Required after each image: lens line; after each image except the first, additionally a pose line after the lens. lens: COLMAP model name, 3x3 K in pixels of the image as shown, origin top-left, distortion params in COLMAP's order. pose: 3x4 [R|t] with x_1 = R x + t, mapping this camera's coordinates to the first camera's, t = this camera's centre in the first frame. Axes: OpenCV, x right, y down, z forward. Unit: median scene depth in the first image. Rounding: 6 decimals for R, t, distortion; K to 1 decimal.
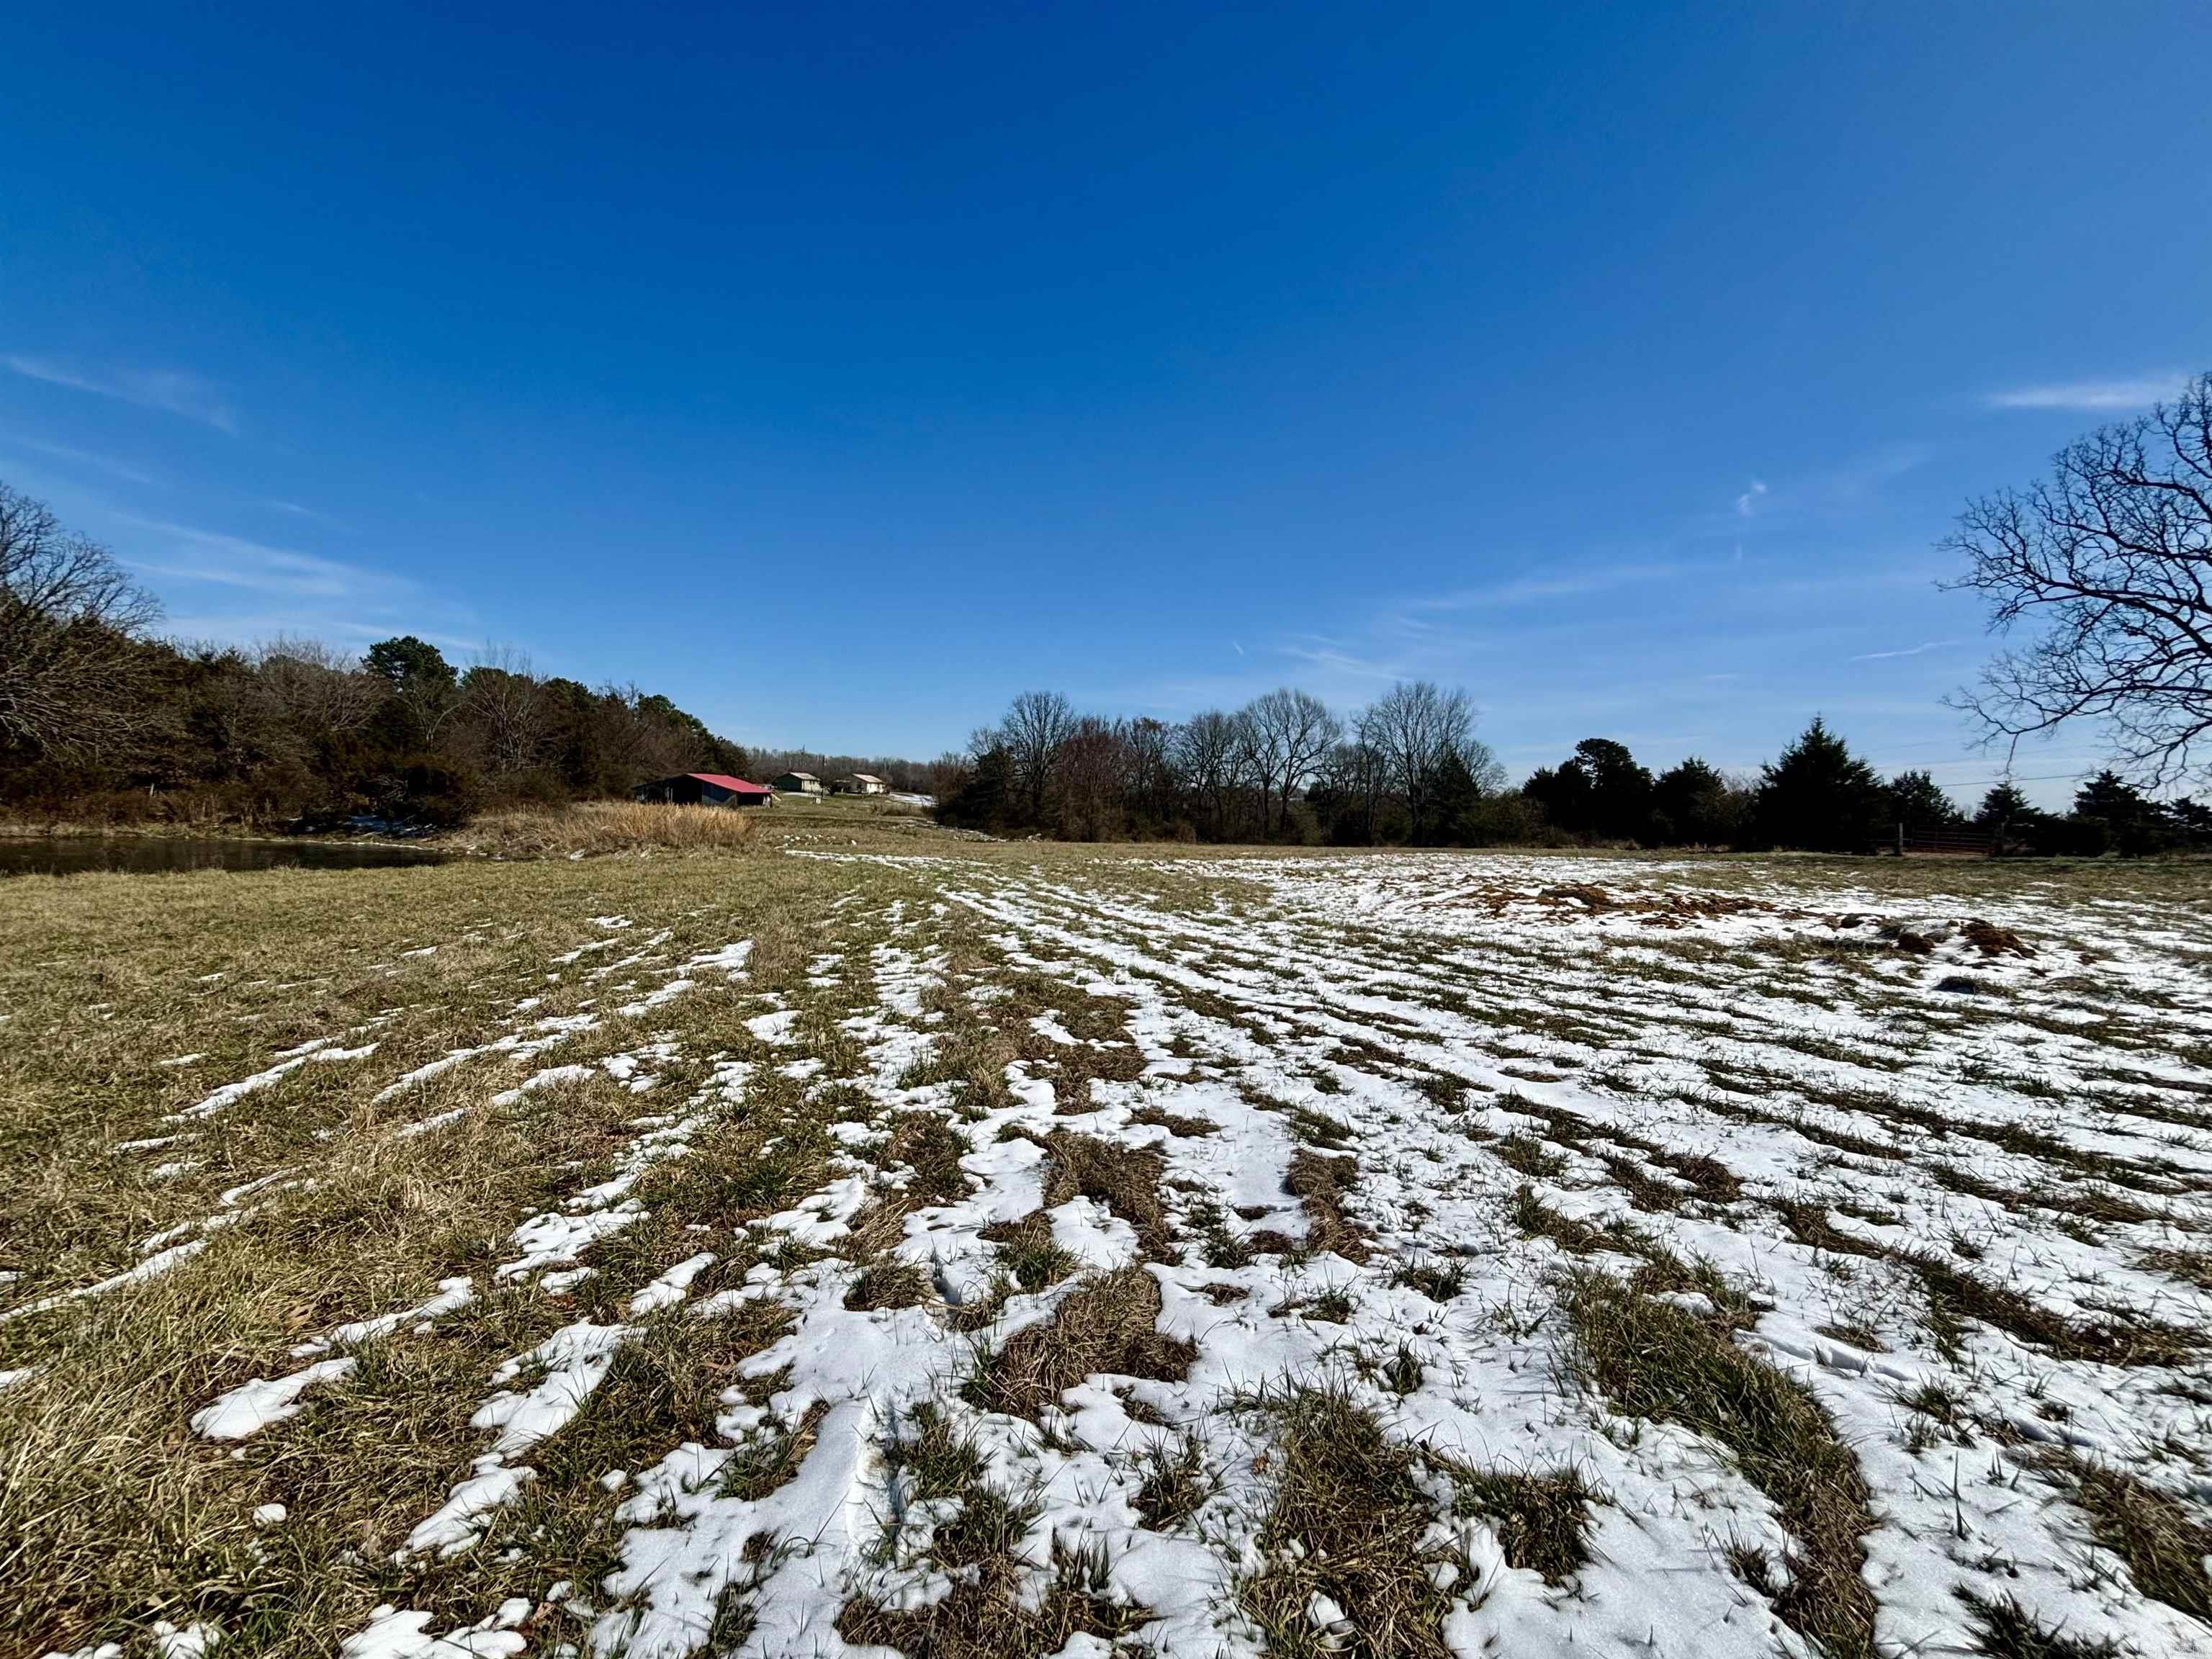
lens RADIAL K [[884.8, 0, 1126.5], [0, 884.8, 837.4], [0, 0, 1]] dist [-0.000504, -0.002815]
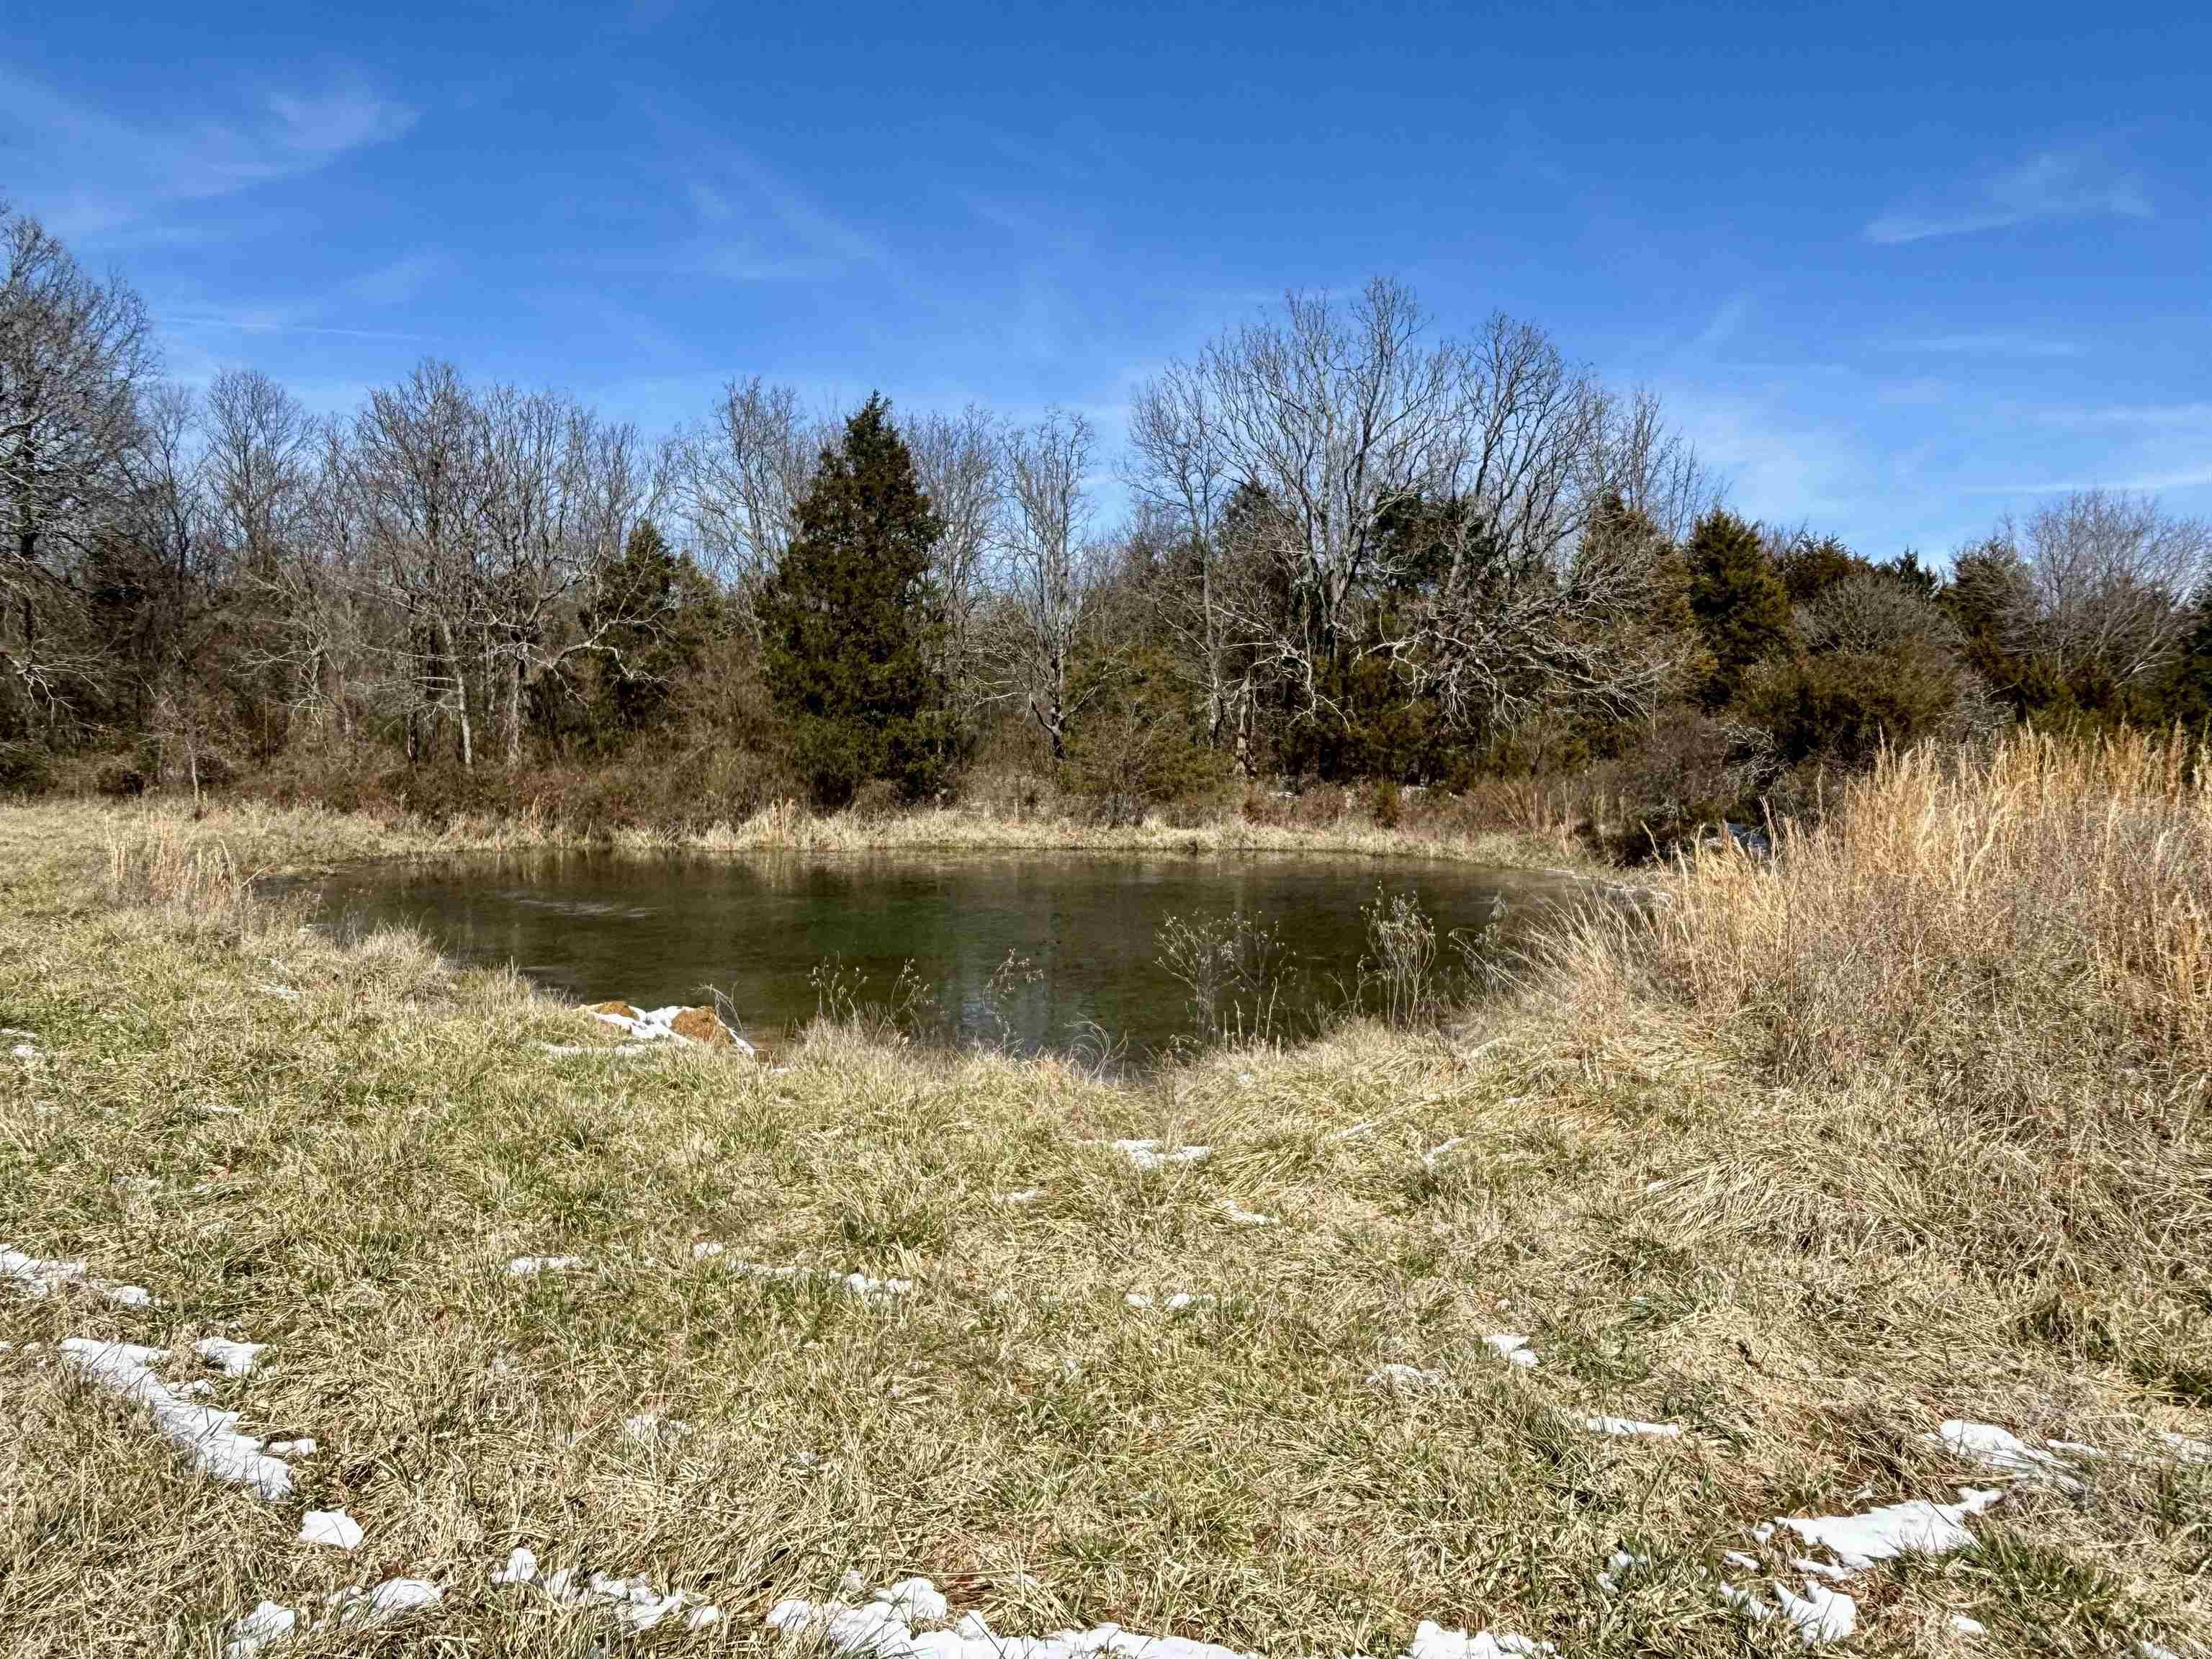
lens RADIAL K [[1414.3, 0, 1097.0], [0, 1414.3, 807.2], [0, 0, 1]] dist [-0.009045, -0.010946]
pose [[0.042030, -0.008640, -0.999079, -0.093252], [-0.049351, 0.998724, -0.010713, -0.004347], [0.997897, 0.049756, 0.041550, 0.267195]]
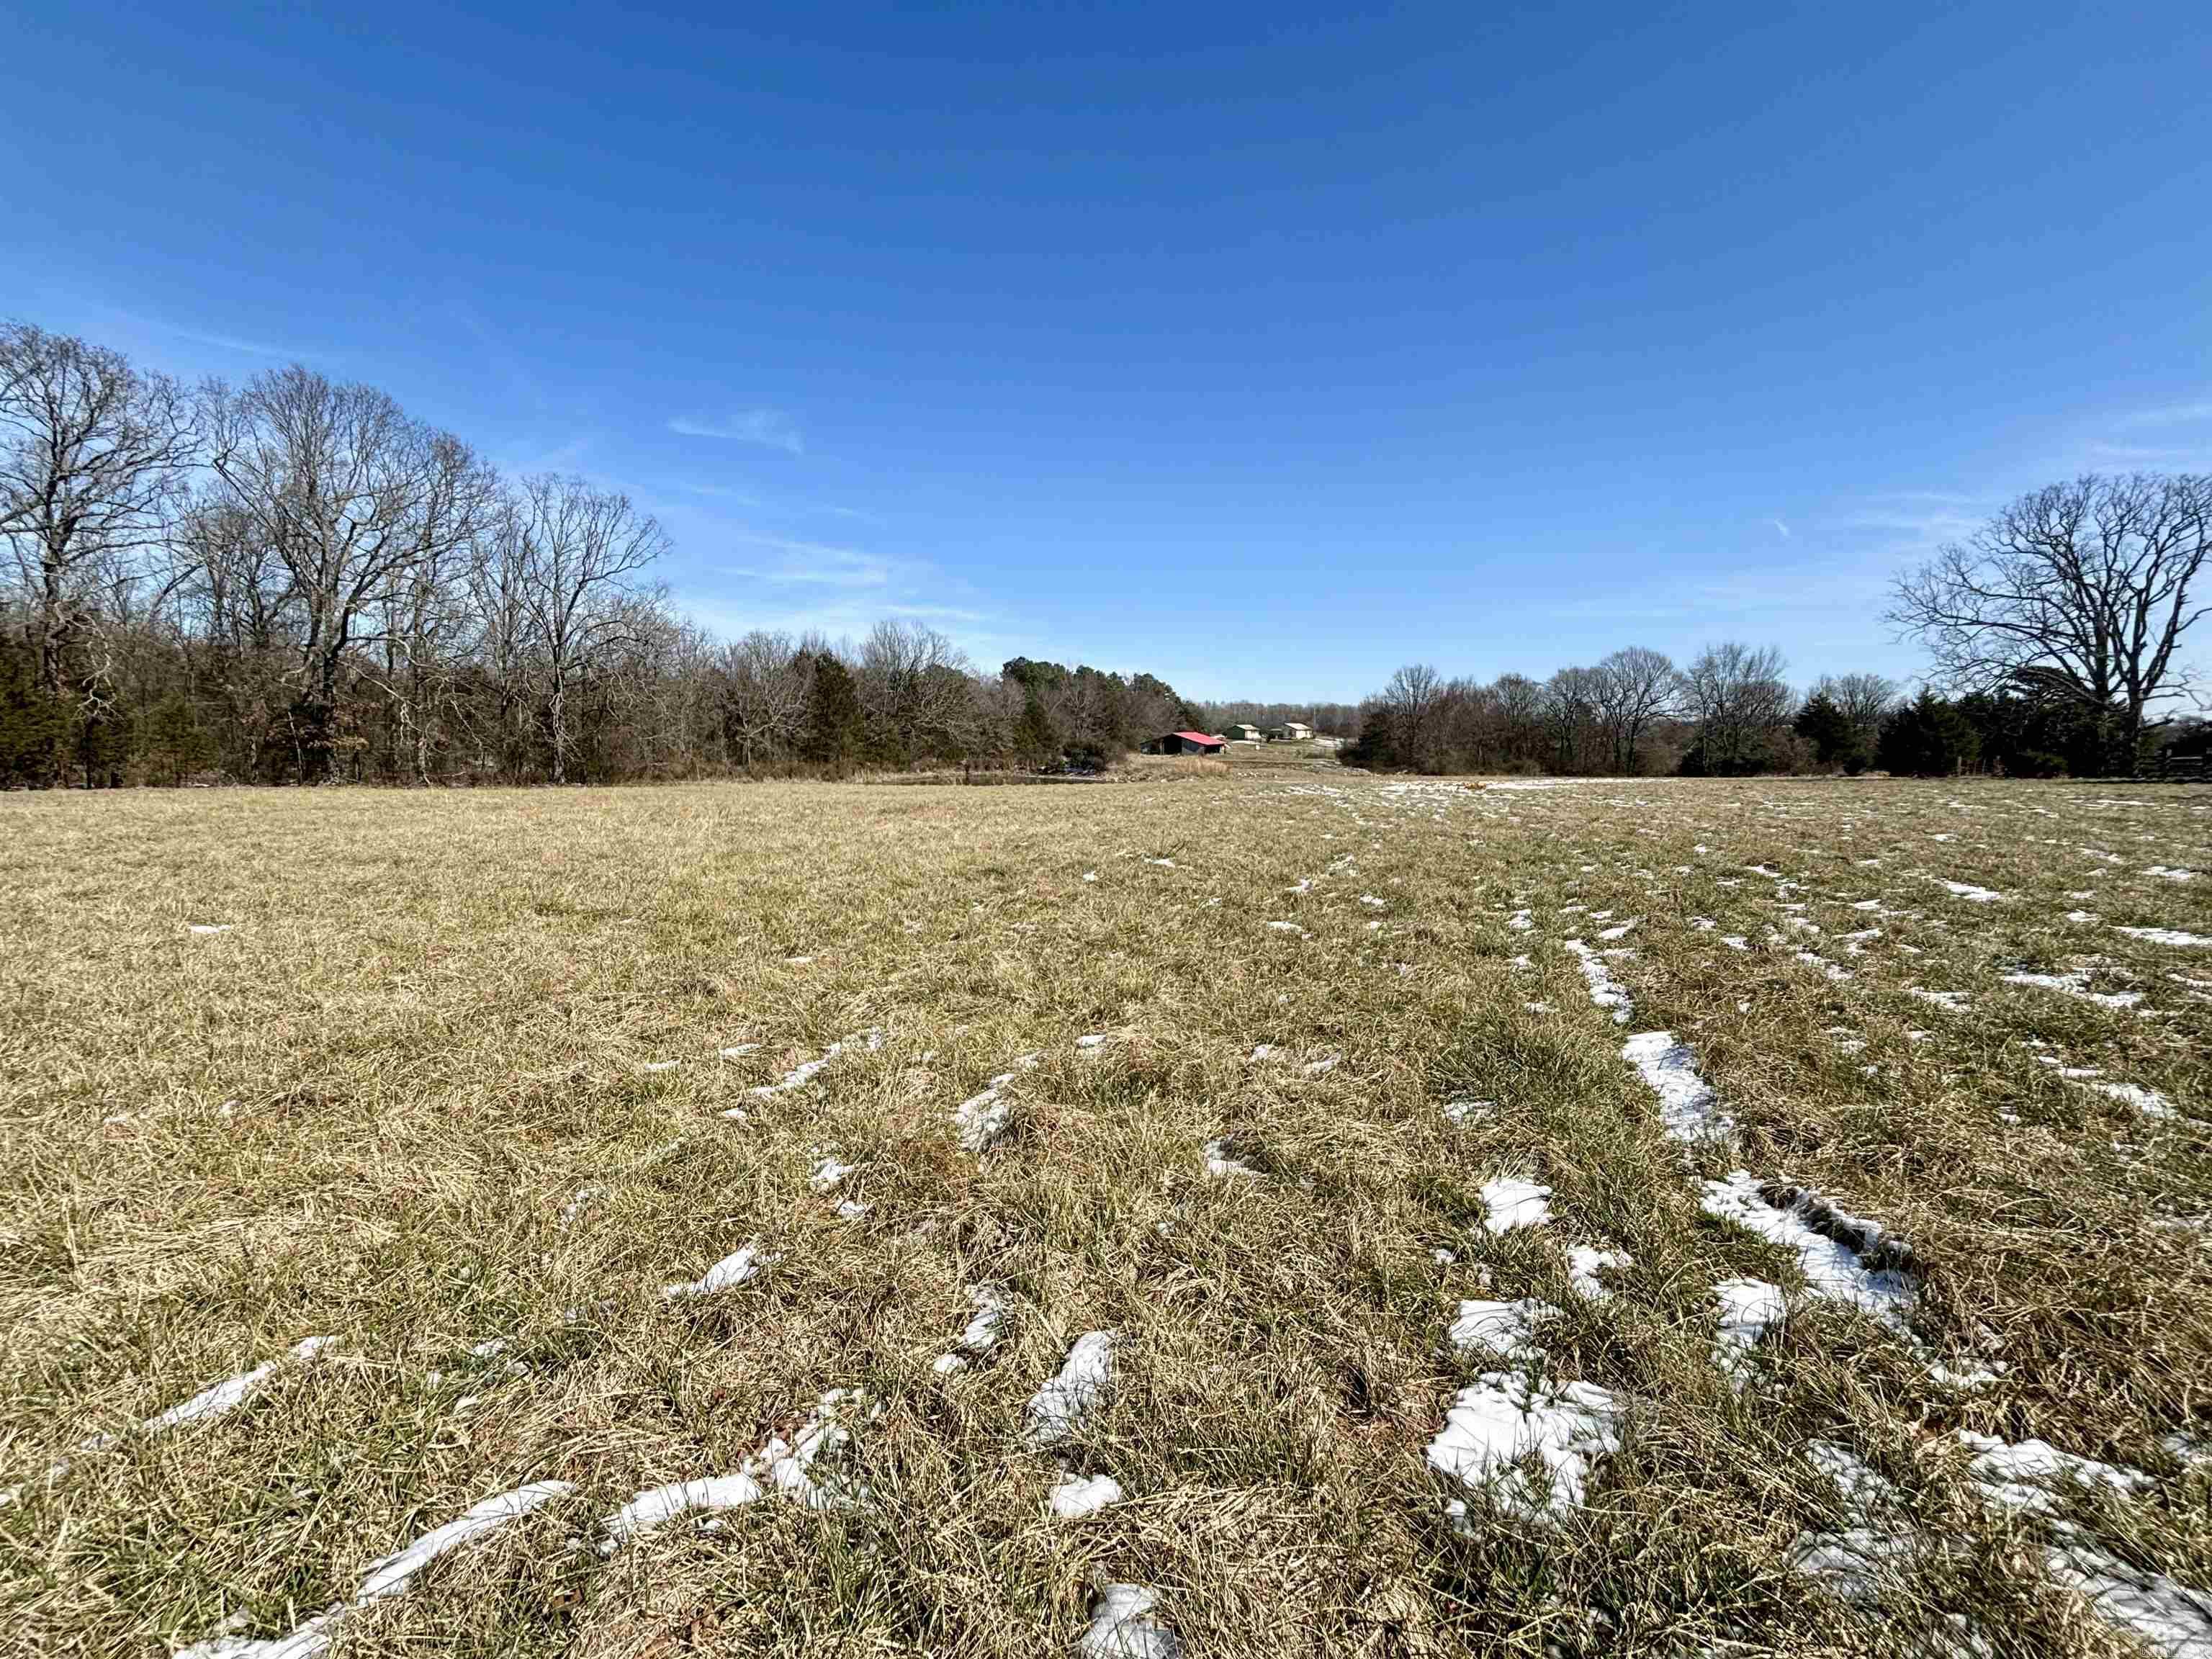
lens RADIAL K [[884.8, 0, 1100.4], [0, 884.8, 848.2], [0, 0, 1]] dist [-0.000504, -0.002815]
pose [[0.872120, 0.031547, -0.488274, 0.136185], [0.007800, 0.996896, 0.078340, 0.003897], [0.489230, -0.072130, 0.869167, -0.386753]]
